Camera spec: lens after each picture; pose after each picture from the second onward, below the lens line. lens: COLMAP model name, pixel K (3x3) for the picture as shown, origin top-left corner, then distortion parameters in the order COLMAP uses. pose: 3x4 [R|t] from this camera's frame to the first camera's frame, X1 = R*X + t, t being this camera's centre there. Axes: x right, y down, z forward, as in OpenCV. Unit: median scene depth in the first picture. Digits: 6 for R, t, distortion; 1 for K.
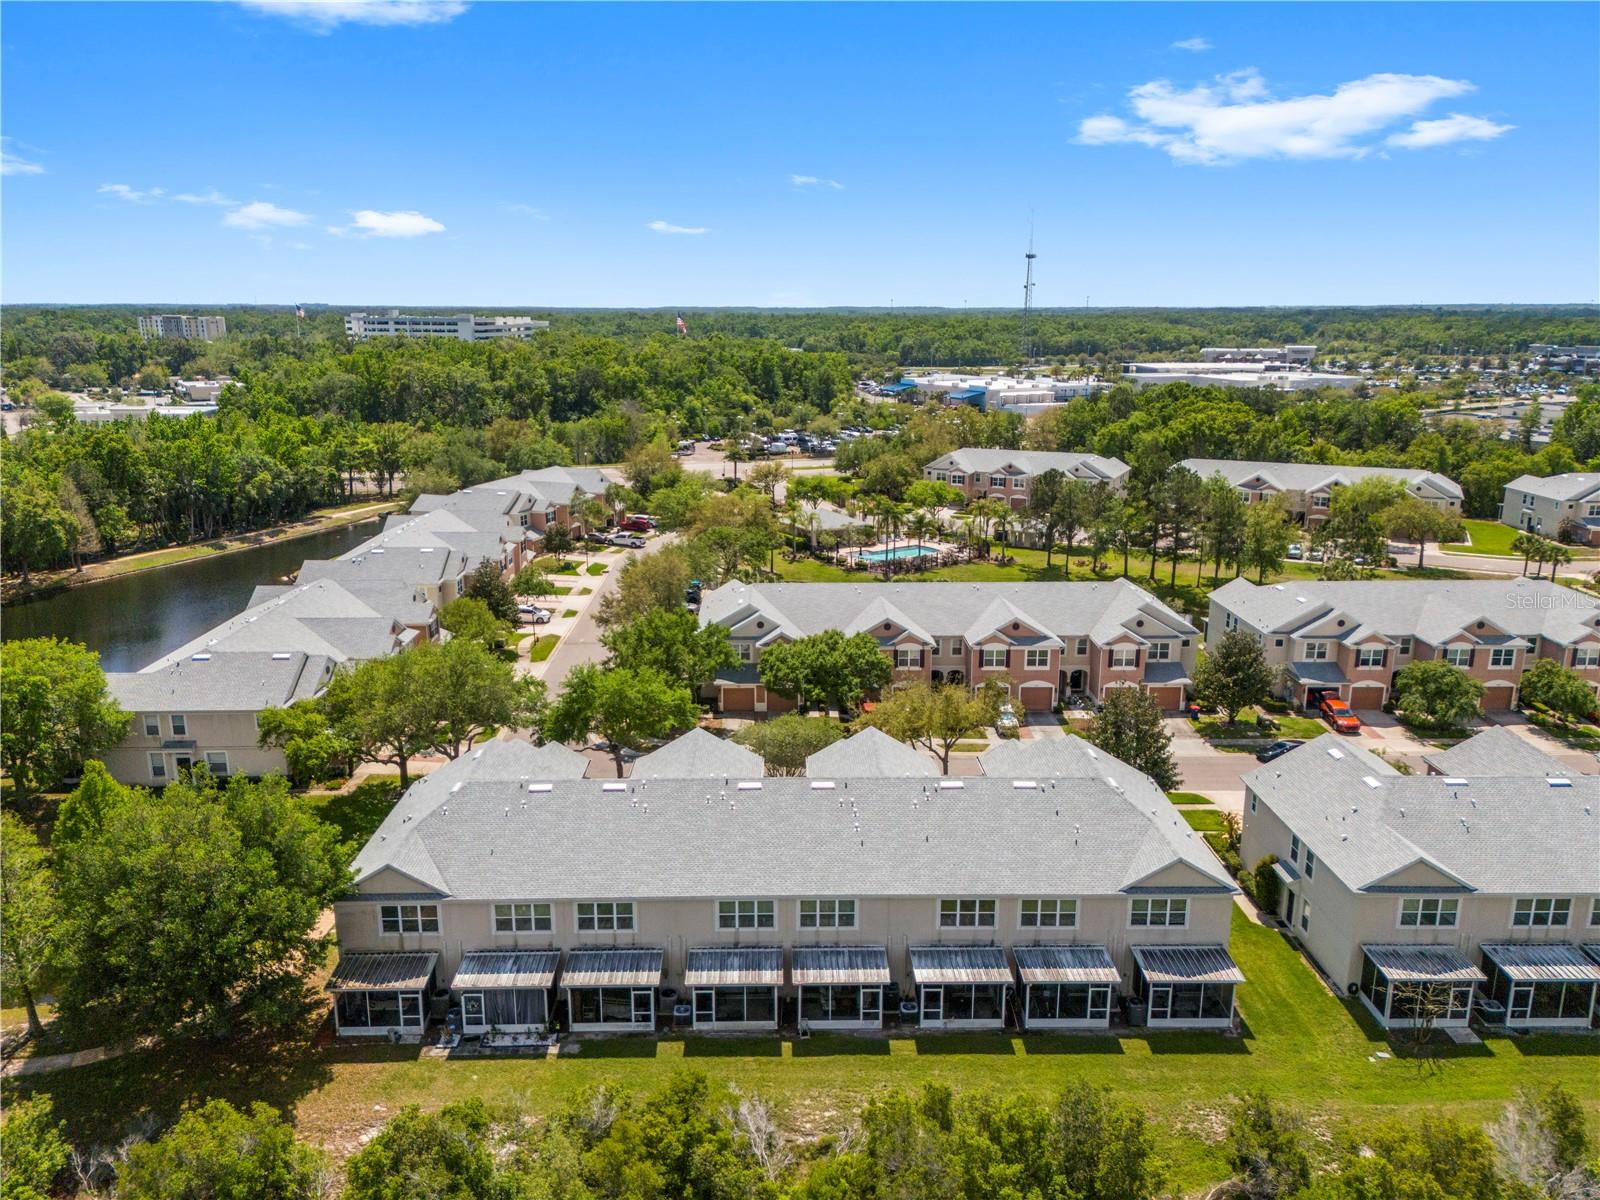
lens RADIAL K [[1171.7, 0, 799.9], [0, 1171.7, 605.2], [0, 0, 1]] dist [0.099332, -0.118757]
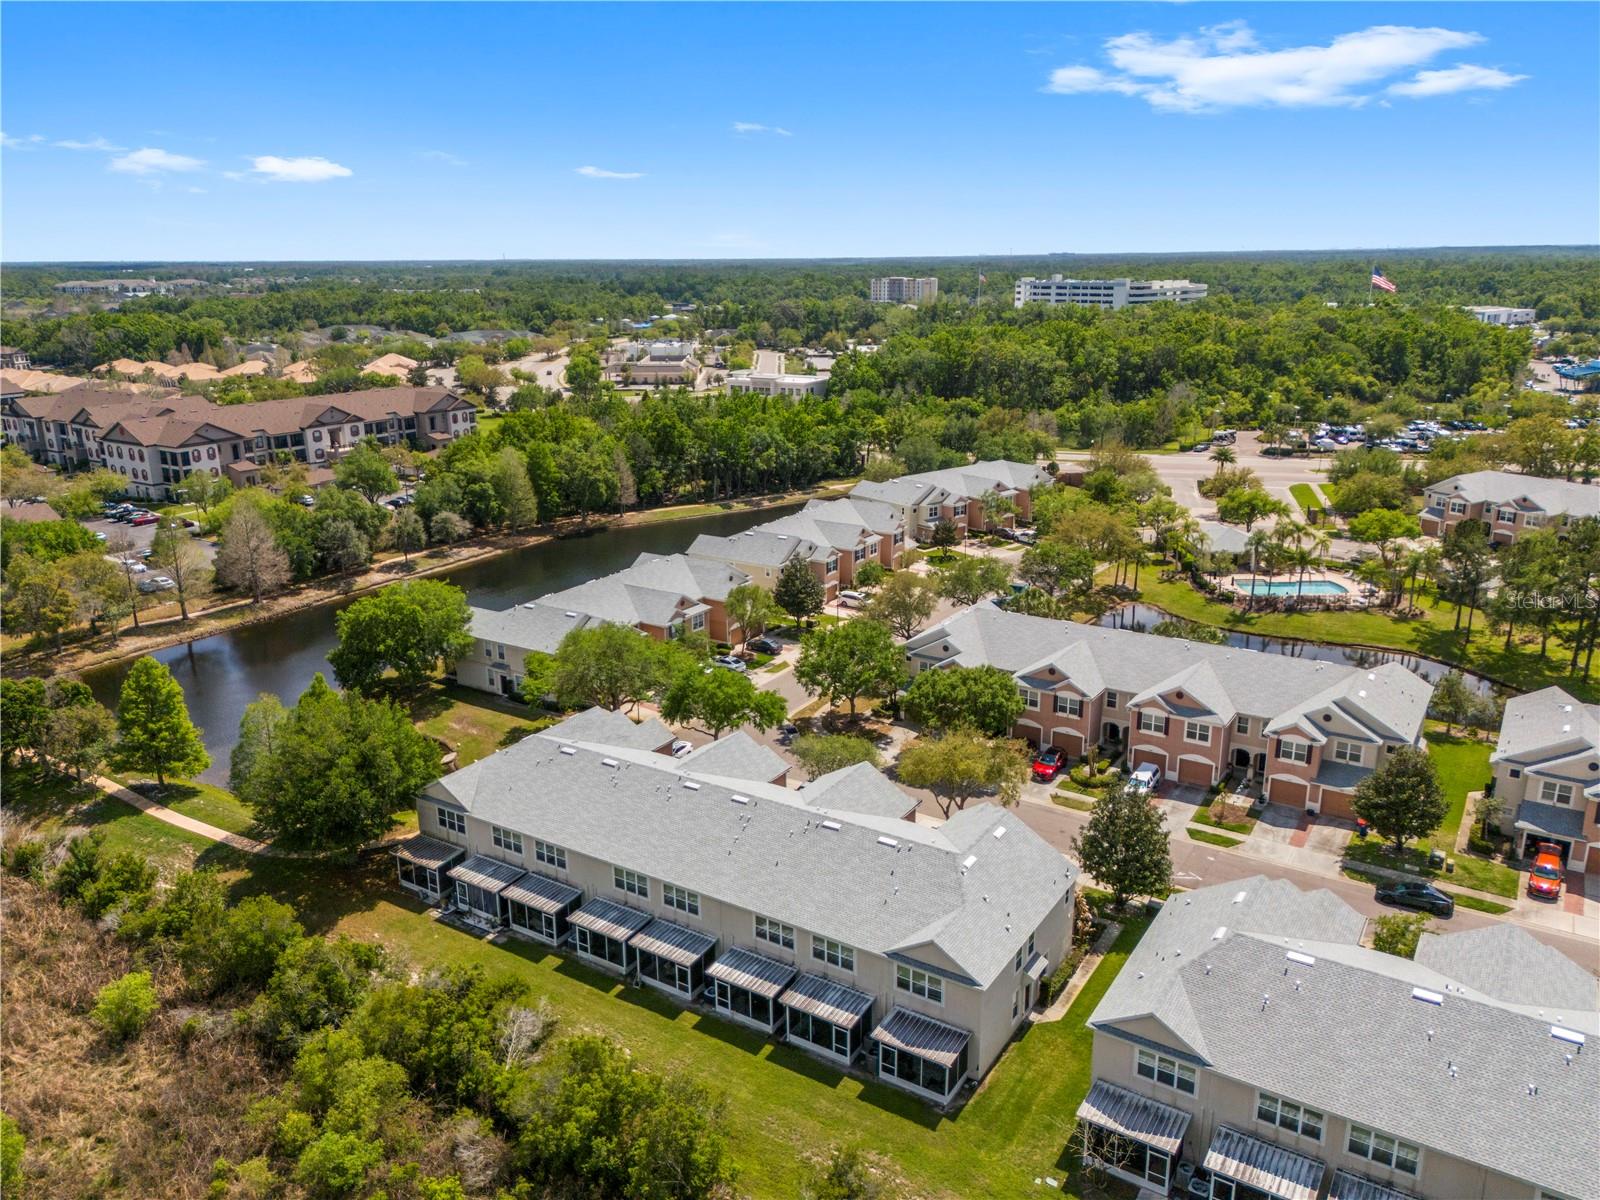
lens RADIAL K [[1171.7, 0, 799.9], [0, 1171.7, 605.2], [0, 0, 1]] dist [0.099332, -0.118757]
pose [[0.831029, 0.148038, -0.536168, 0.576440], [-0.125250, 0.988980, 0.078932, -0.123014], [0.541944, 0.001561, 0.840413, 0.017054]]
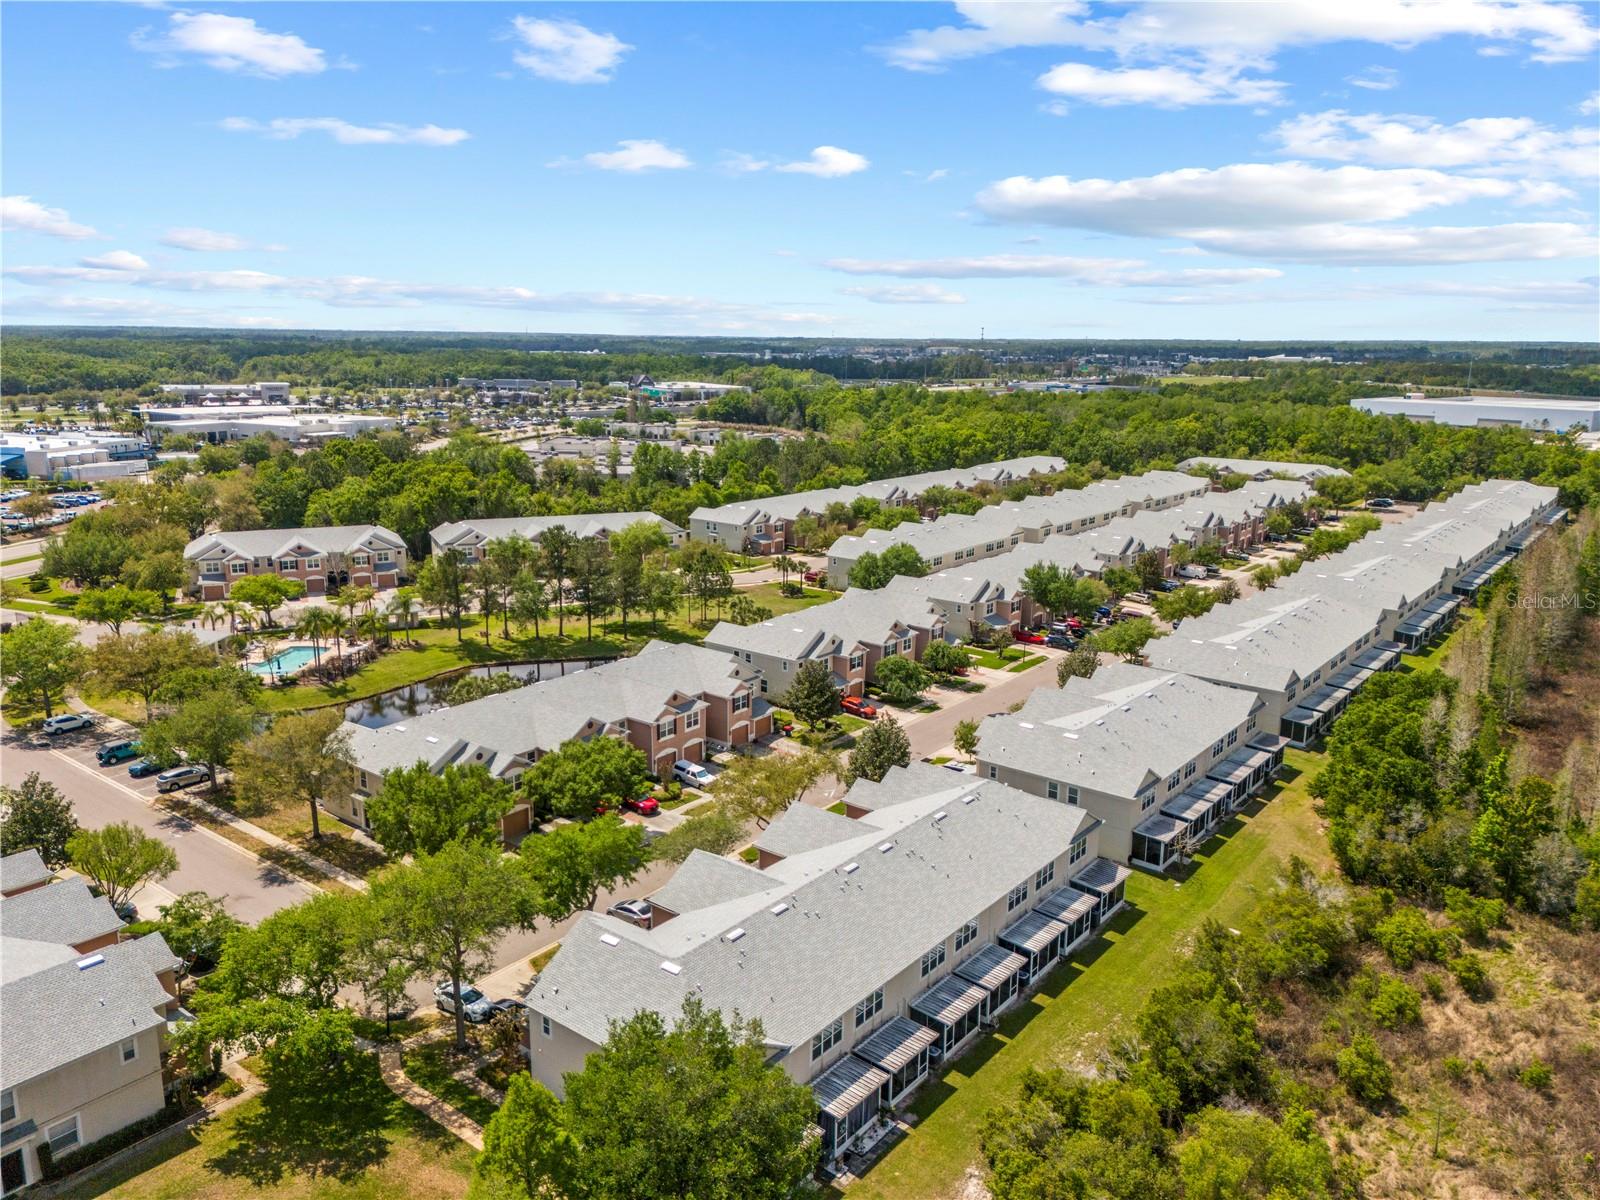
lens RADIAL K [[1171.7, 0, 799.9], [0, 1171.7, 605.2], [0, 0, 1]] dist [0.099332, -0.118757]
pose [[0.635725, -0.167679, 0.753483, -0.784666], [0.180540, 0.981346, 0.066063, -0.165698], [-0.750506, 0.094036, 0.654140, 0.191454]]
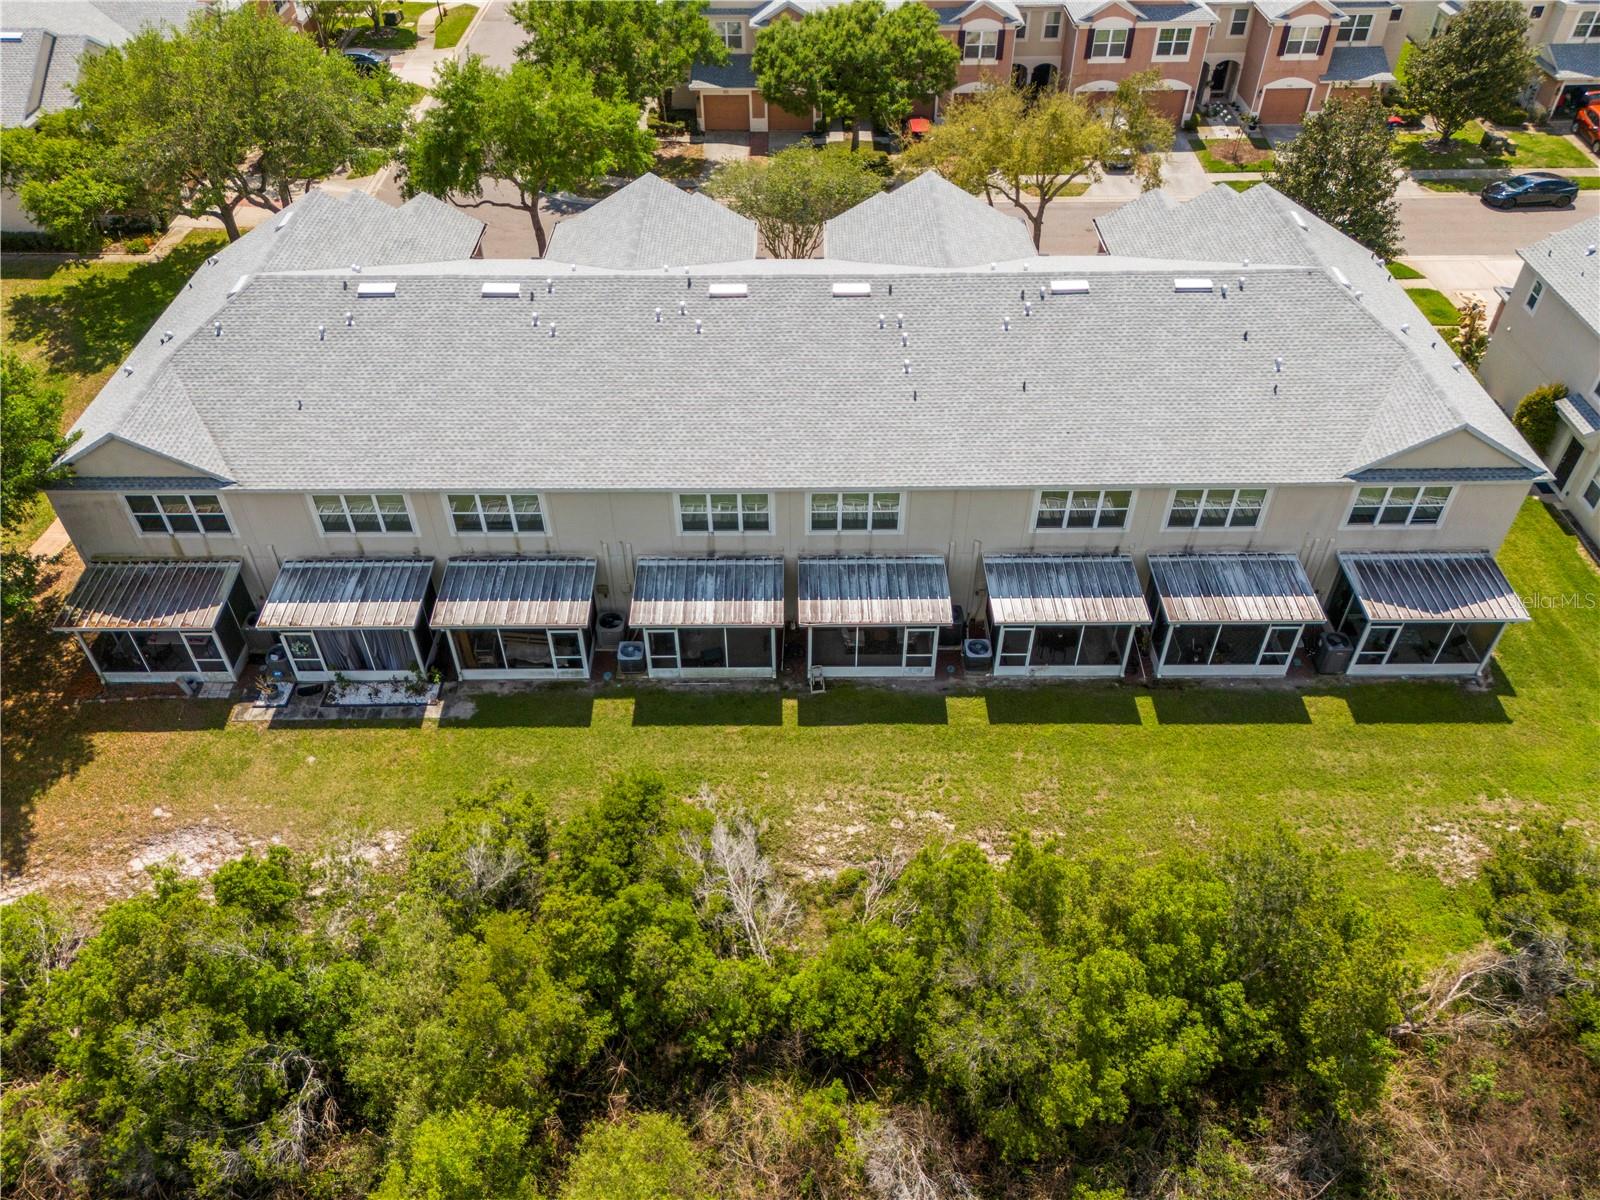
lens RADIAL K [[1173.7, 0, 803.7], [0, 1173.7, 600.3], [0, 0, 1]] dist [0.097759, -0.102638]
pose [[0.999914, 0.004168, -0.012421, 0.003197], [0.002091, 0.885121, 0.465356, 0.011782], [0.012933, -0.465342, 0.885036, 0.332605]]
